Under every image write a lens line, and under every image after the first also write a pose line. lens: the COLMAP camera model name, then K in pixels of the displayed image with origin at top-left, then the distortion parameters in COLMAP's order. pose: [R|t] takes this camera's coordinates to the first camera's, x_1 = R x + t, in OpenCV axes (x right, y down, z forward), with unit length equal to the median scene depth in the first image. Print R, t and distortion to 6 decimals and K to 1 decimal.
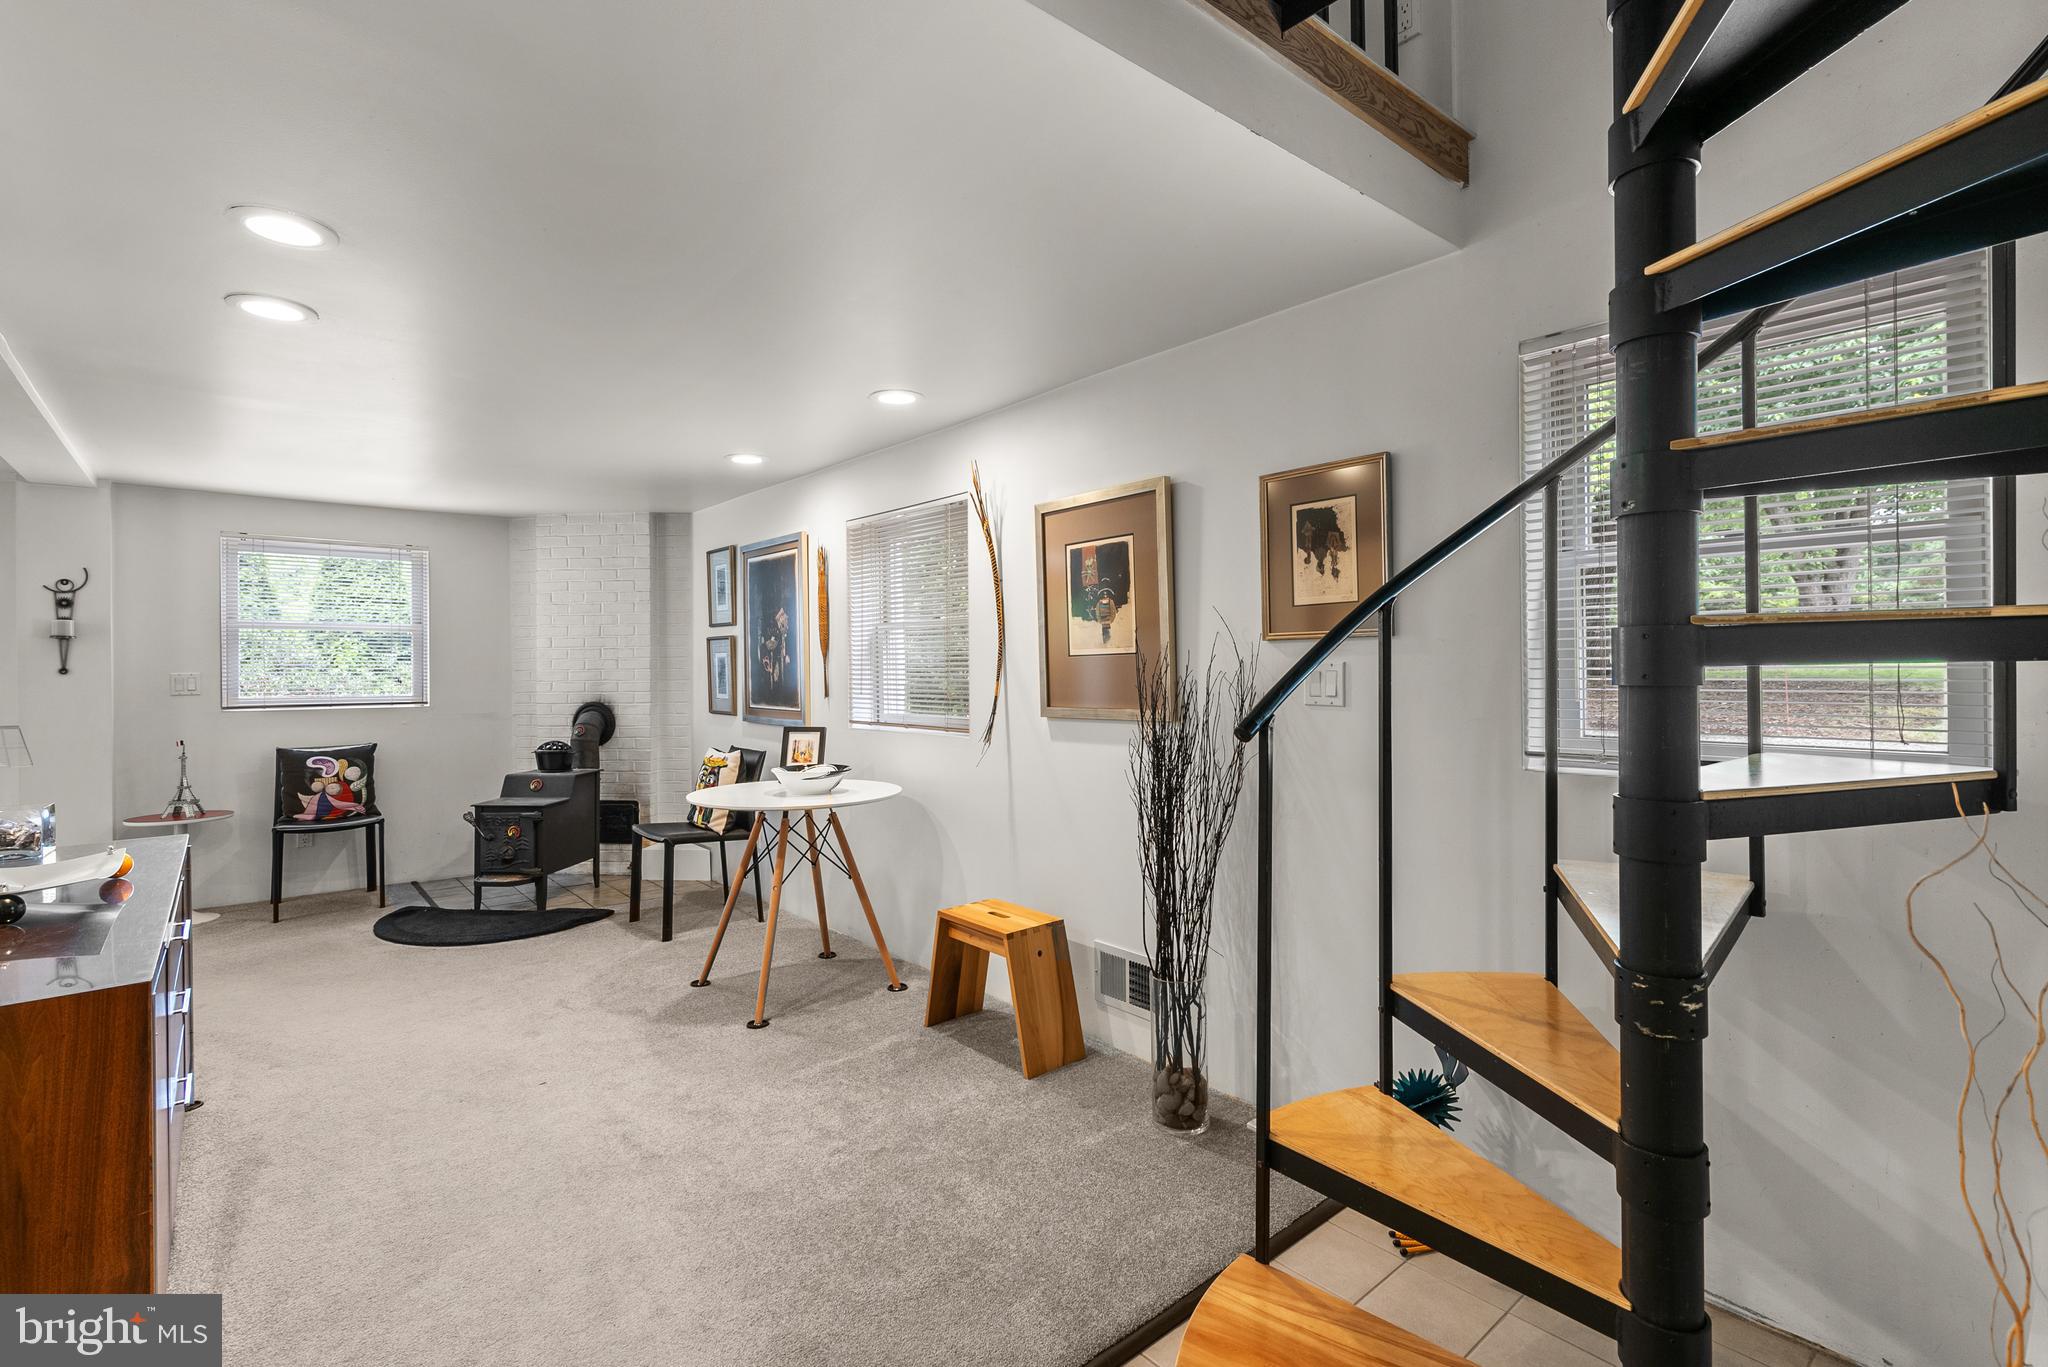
lens RADIAL K [[943.5, 0, 1023.3], [0, 943.5, 666.3], [0, 0, 1]] dist [-0.010170, 0.004332]
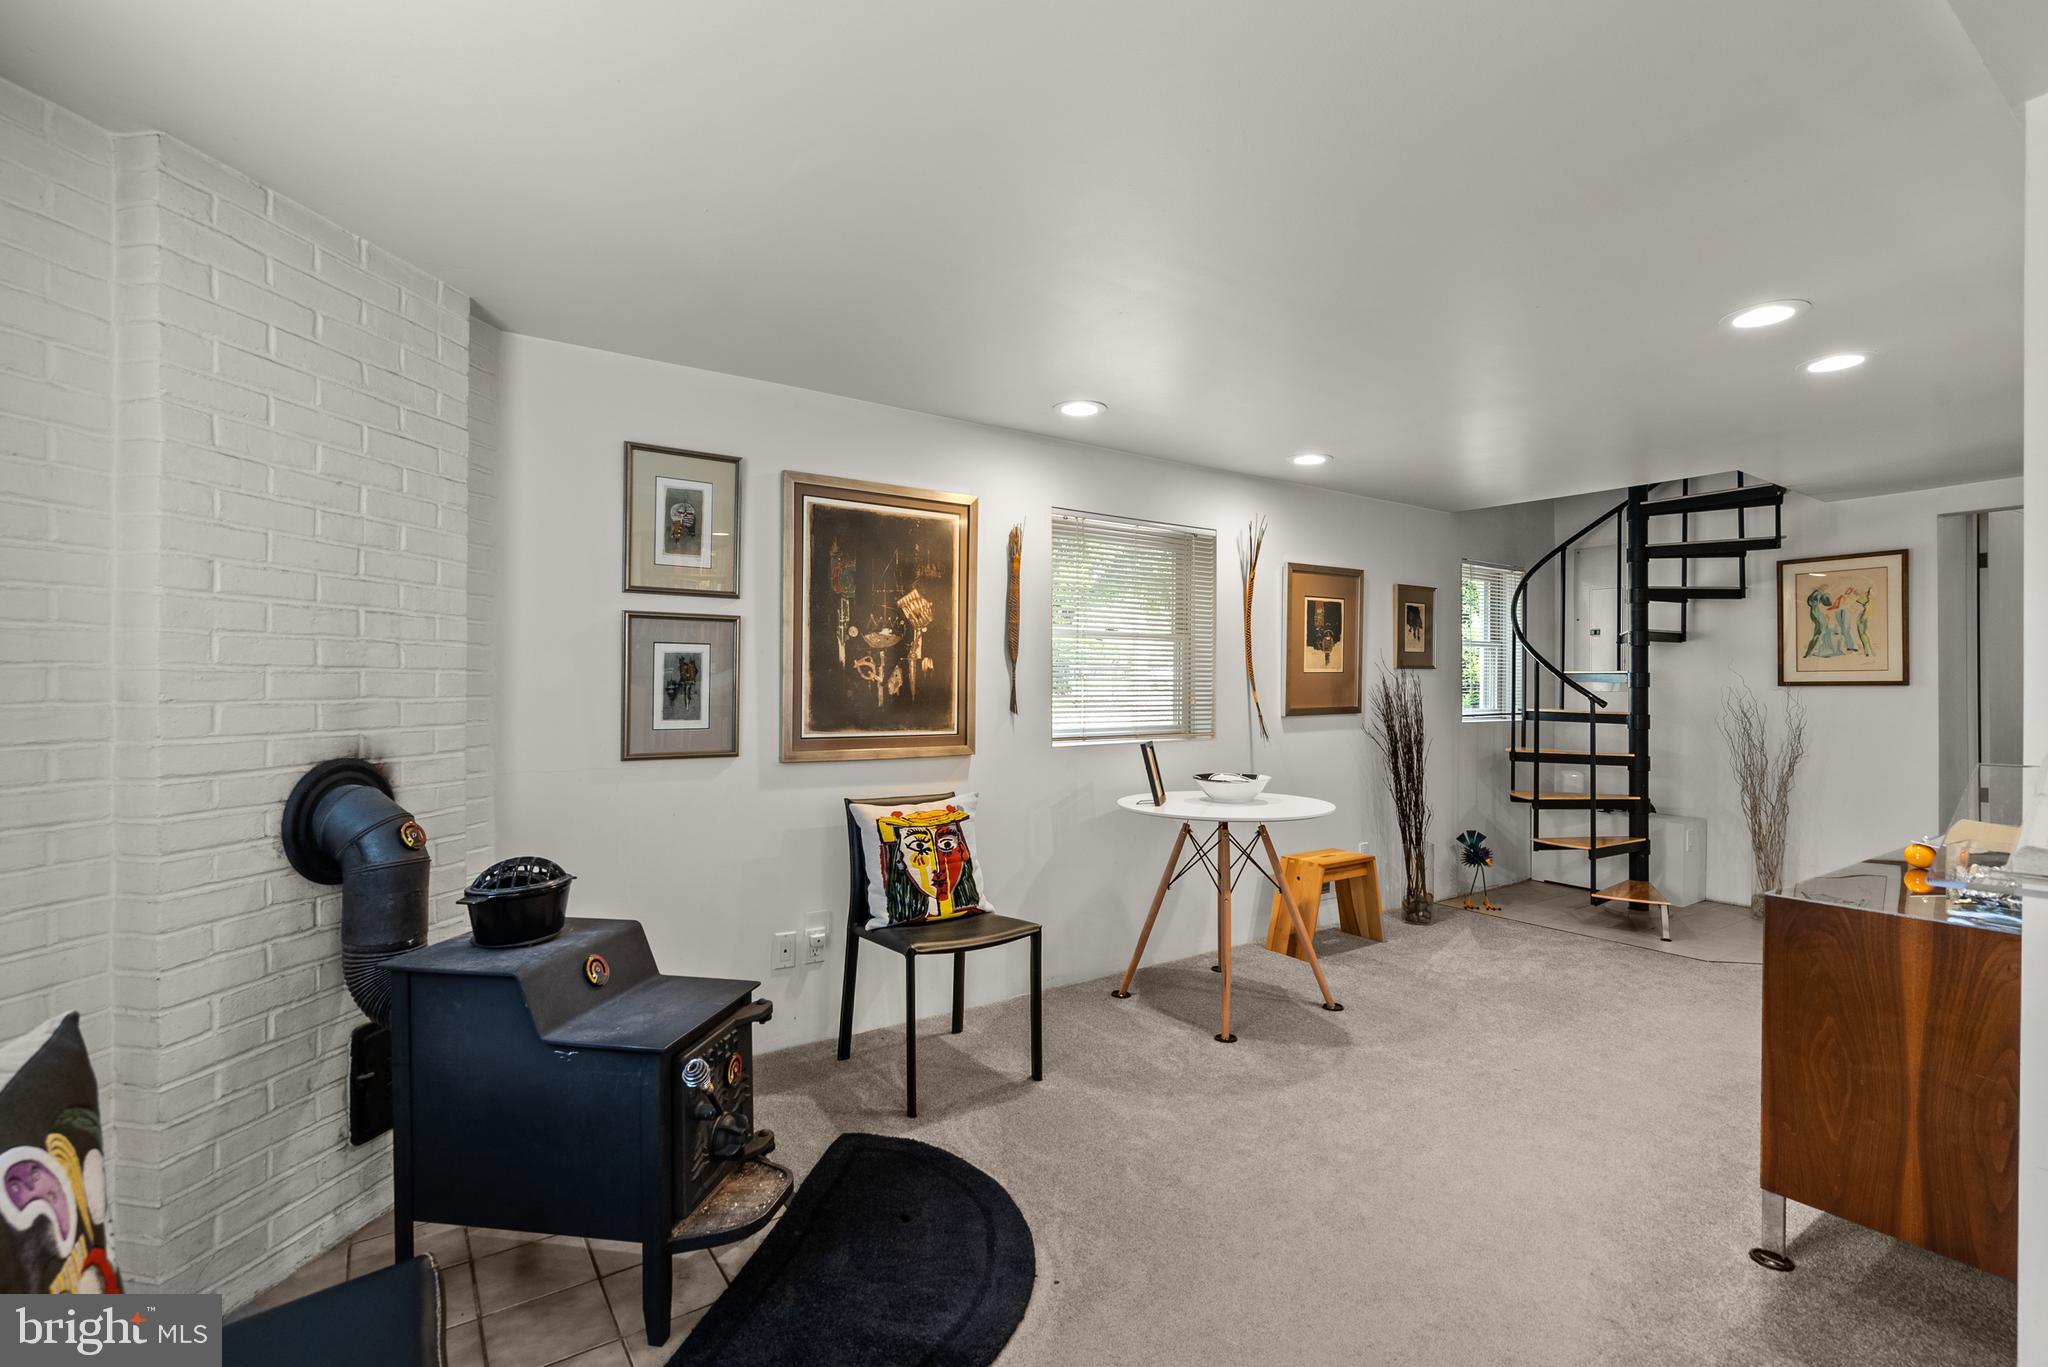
lens RADIAL K [[943.5, 0, 1018.9], [0, 943.5, 680.3], [0, 0, 1]] dist [-0.010170, 0.004332]
pose [[0.097122, 0.010808, 0.995214, -1.467725], [-0.007200, 0.999923, -0.010157, 0.018880], [-0.995246, -0.006179, 0.097192, 1.324678]]
